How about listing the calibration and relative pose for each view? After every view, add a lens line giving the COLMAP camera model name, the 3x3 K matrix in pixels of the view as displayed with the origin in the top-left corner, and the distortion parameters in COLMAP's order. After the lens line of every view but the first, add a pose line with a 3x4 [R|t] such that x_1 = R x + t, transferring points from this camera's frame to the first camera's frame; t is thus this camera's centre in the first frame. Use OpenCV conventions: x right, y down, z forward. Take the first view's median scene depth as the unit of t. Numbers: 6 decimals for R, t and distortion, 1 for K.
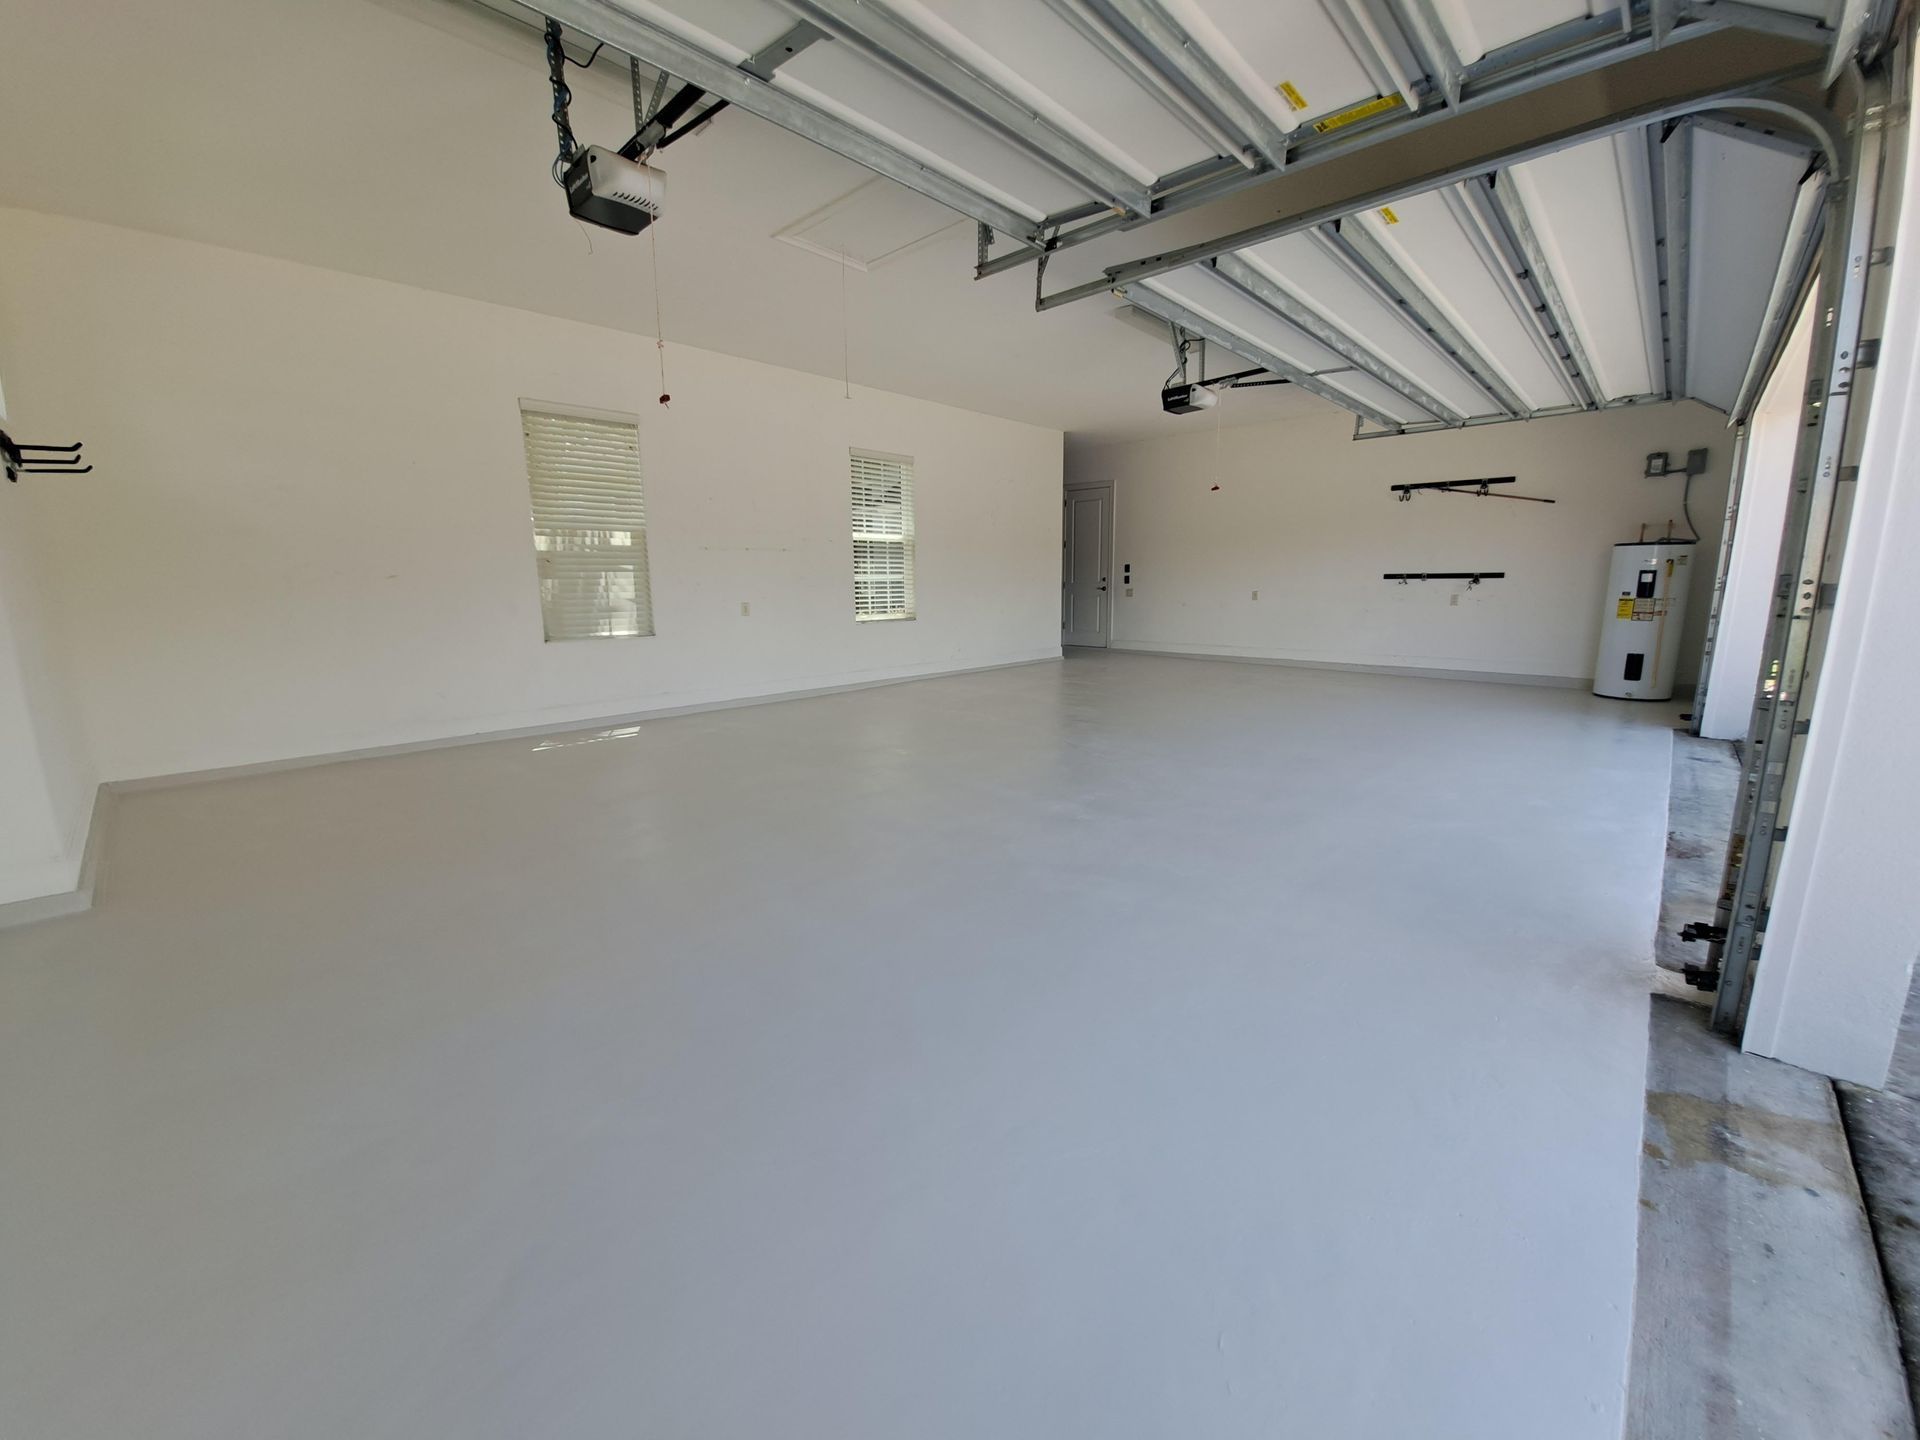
lens RADIAL K [[762.9, 0, 969.4], [0, 762.9, 723.7], [0, 0, 1]] dist [-0.009249, -0.004947]
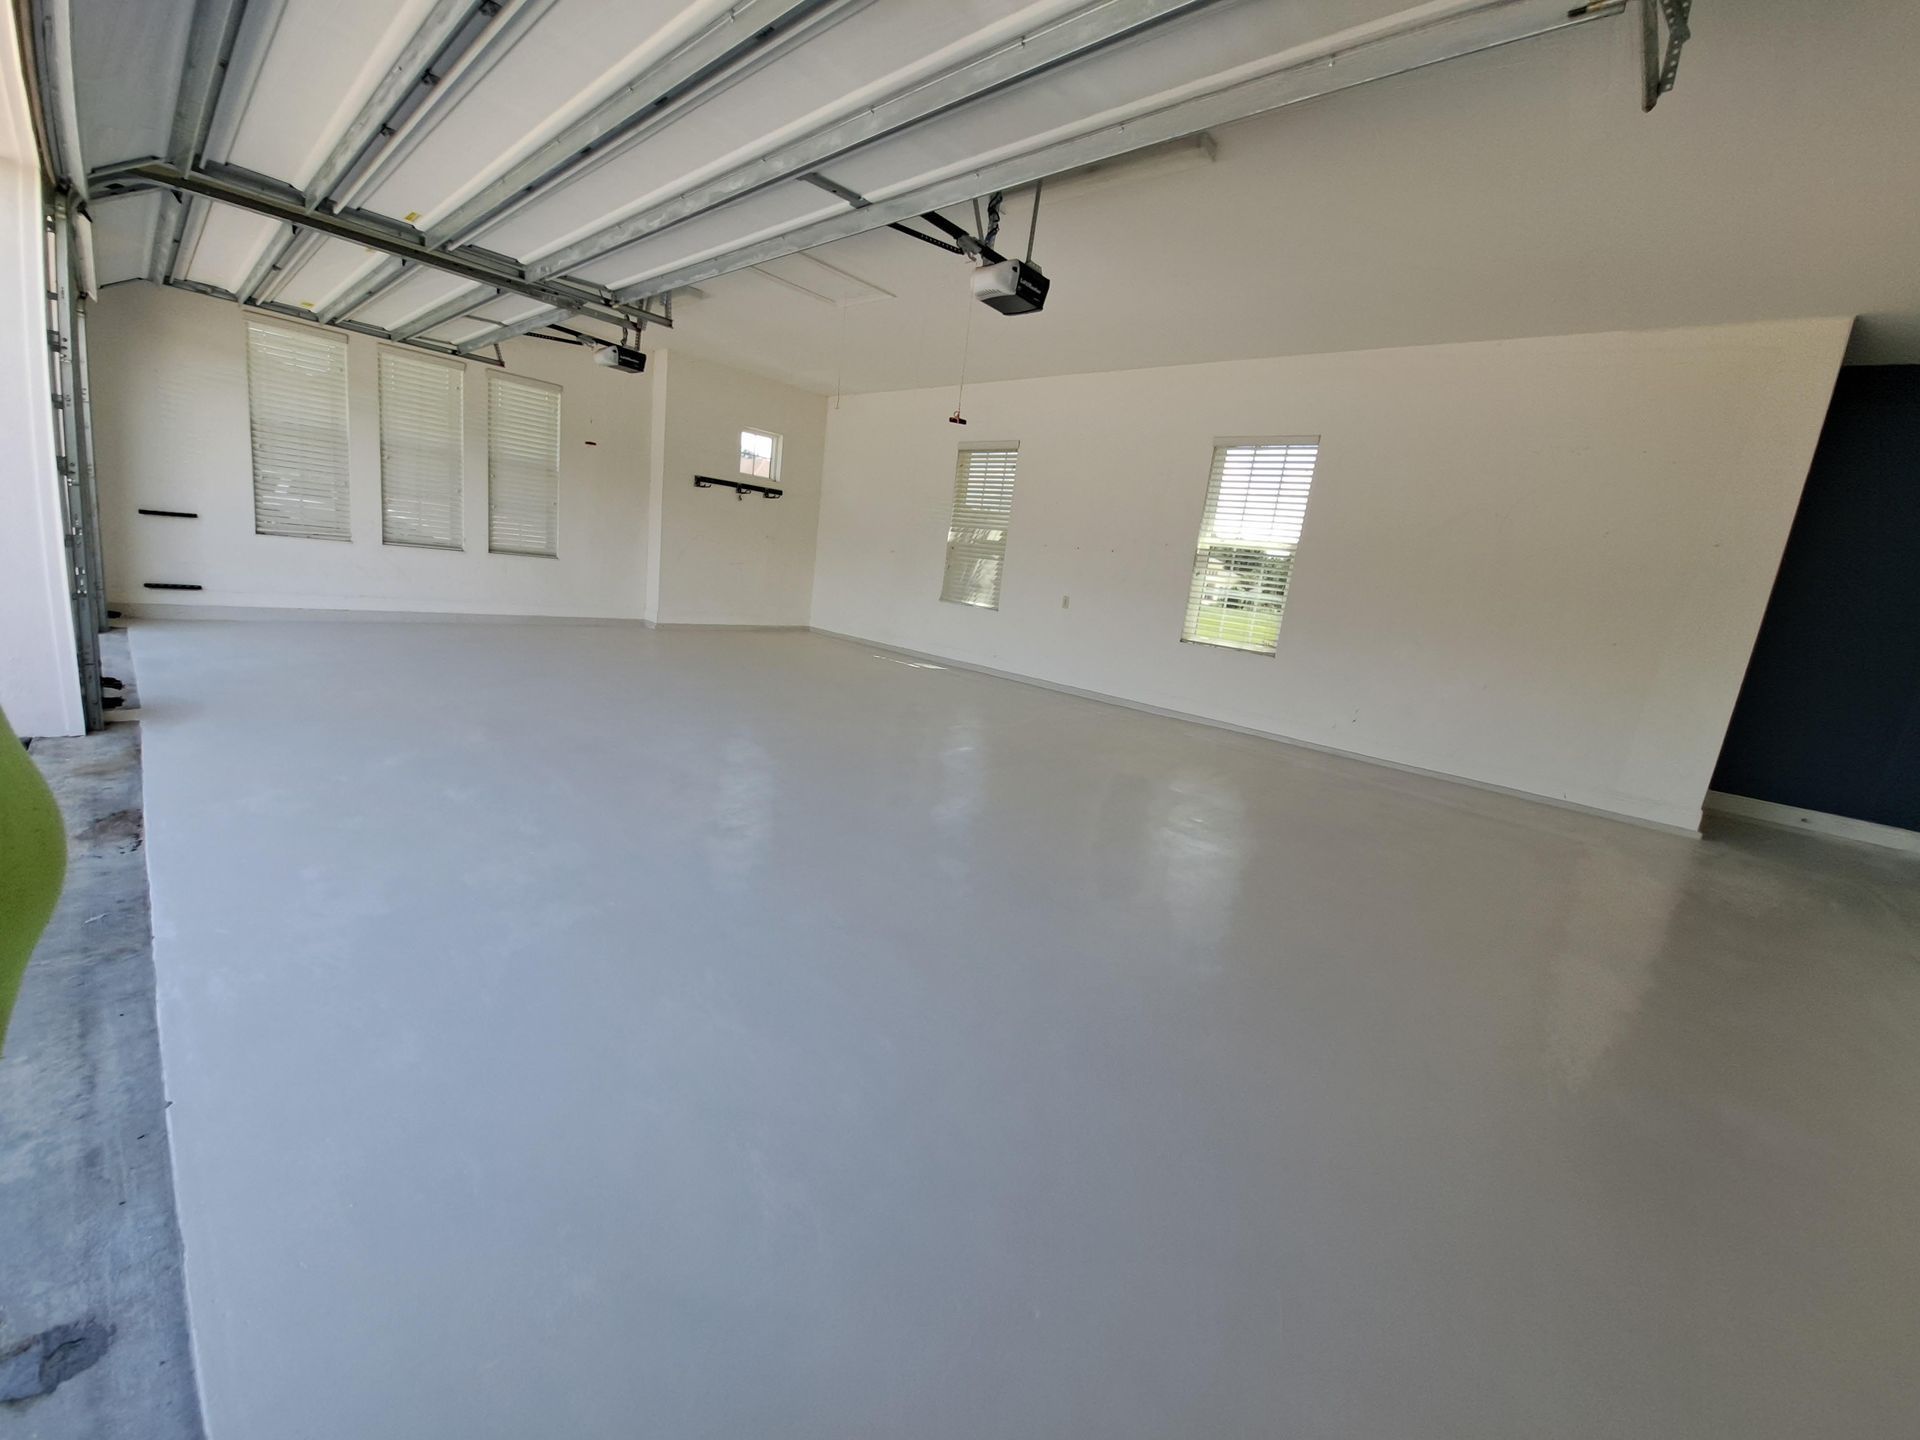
lens RADIAL K [[762.9, 0, 969.4], [0, 762.9, 723.7], [0, 0, 1]] dist [-0.009249, -0.004947]
pose [[-0.001196, 0.213137, -0.977022, 0.935662], [-0.298056, 0.932539, 0.203798, -0.196213], [0.954548, 0.291451, 0.062411, 0.981084]]
